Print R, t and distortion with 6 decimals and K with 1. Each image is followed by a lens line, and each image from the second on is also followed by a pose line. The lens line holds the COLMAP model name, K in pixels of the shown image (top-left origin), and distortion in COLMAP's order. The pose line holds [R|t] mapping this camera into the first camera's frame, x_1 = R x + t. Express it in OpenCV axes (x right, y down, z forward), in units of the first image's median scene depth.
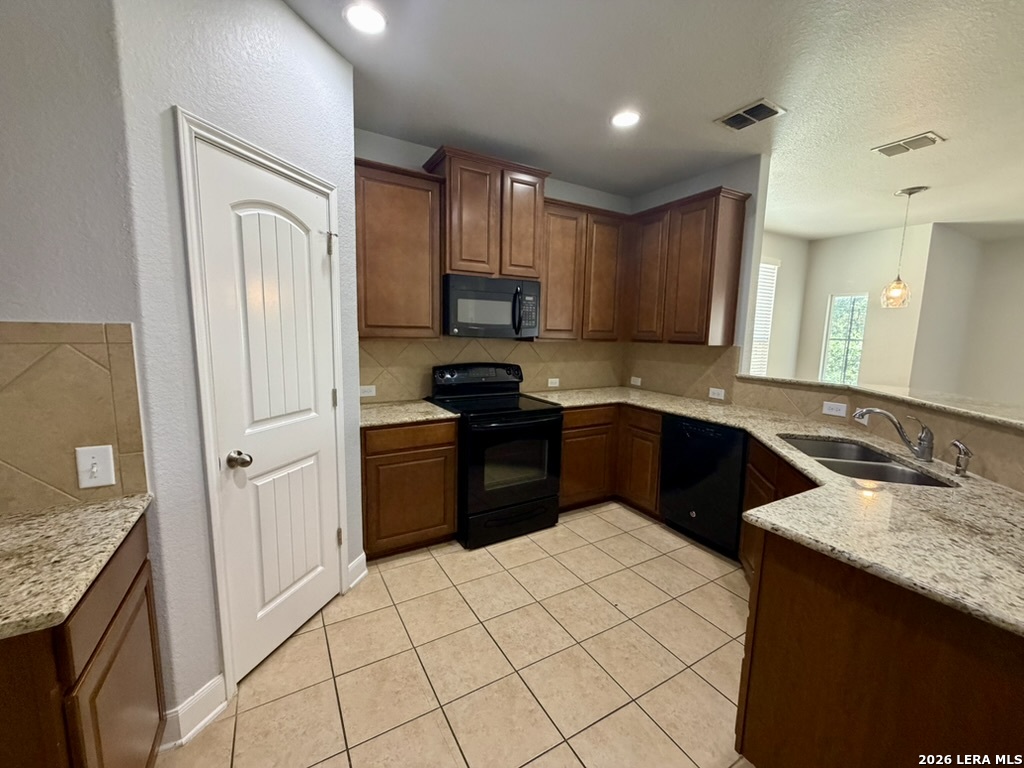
lens RADIAL K [[409.9, 0, 512.0], [0, 409.9, 384.0], [0, 0, 1]] dist [0.001390, 0.000537]
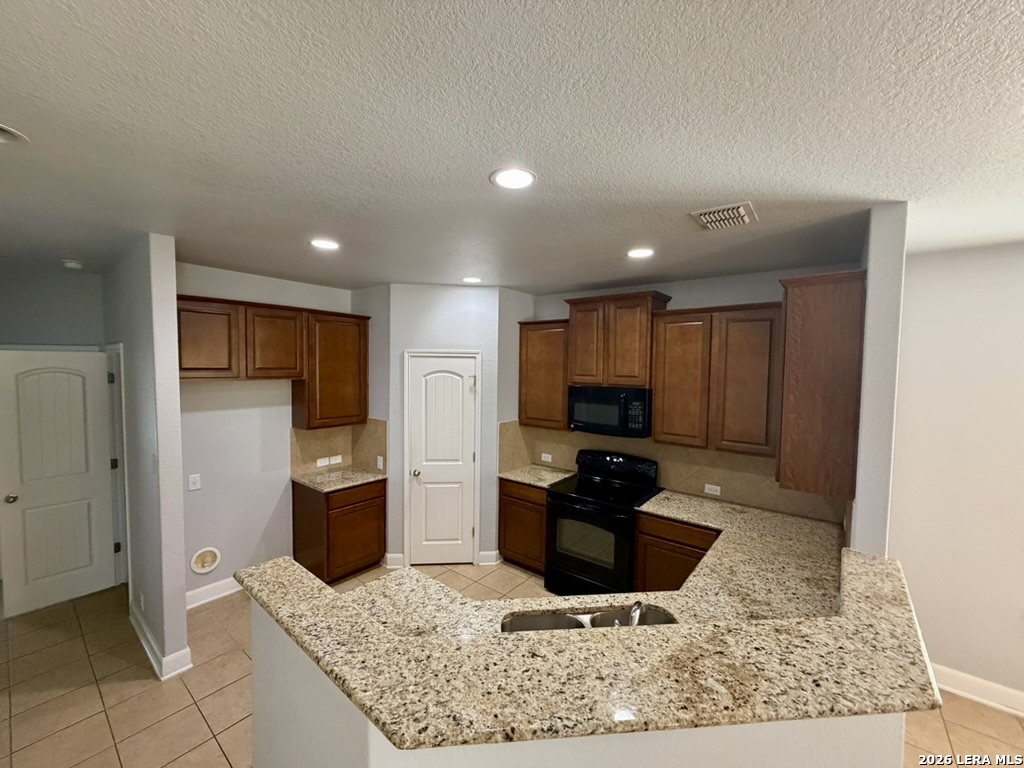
lens RADIAL K [[409.9, 0, 512.0], [0, 409.9, 384.0], [0, 0, 1]] dist [0.001390, 0.000537]
pose [[0.367581, 0.027435, -0.929587, 1.438553], [-0.129799, 0.991295, -0.022070, -0.291029], [0.920889, 0.128772, 0.367942, 0.410506]]
